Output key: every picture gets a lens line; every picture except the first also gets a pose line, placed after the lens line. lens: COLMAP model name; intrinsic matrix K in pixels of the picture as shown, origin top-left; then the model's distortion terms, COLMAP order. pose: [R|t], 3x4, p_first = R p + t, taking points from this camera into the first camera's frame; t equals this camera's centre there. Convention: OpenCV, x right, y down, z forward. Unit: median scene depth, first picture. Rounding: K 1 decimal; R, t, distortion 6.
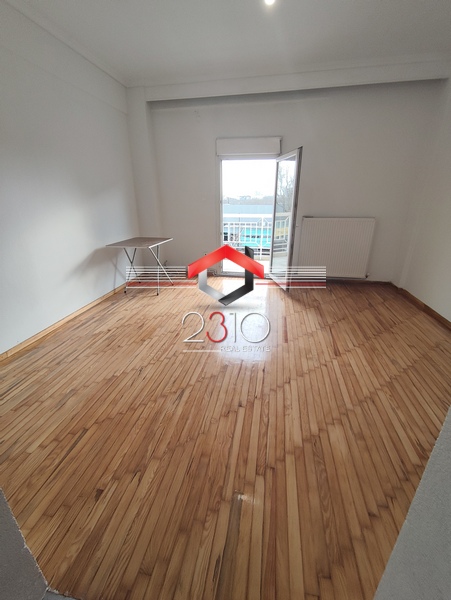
lens RADIAL K [[264.7, 0, 225.1], [0, 264.7, 305.5], [0, 0, 1]] dist [-0.005537, 0.005035]
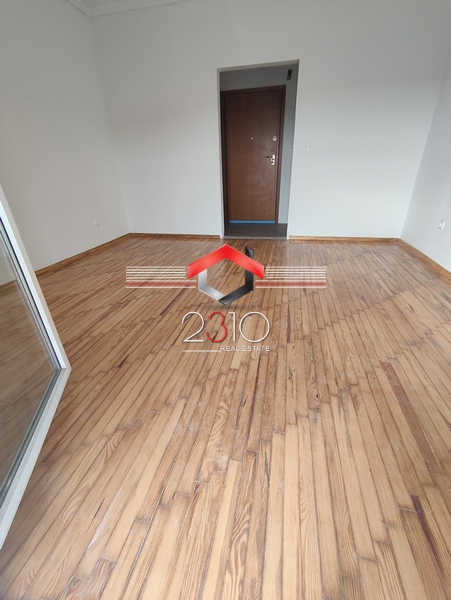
lens RADIAL K [[264.7, 0, 225.1], [0, 264.7, 305.5], [0, 0, 1]] dist [-0.005537, 0.005035]
pose [[-0.998525, 0.007986, 0.053710, 0.040342], [0.046115, 0.646938, 0.761147, -0.595928], [-0.028668, 0.762501, -0.646352, 1.797913]]
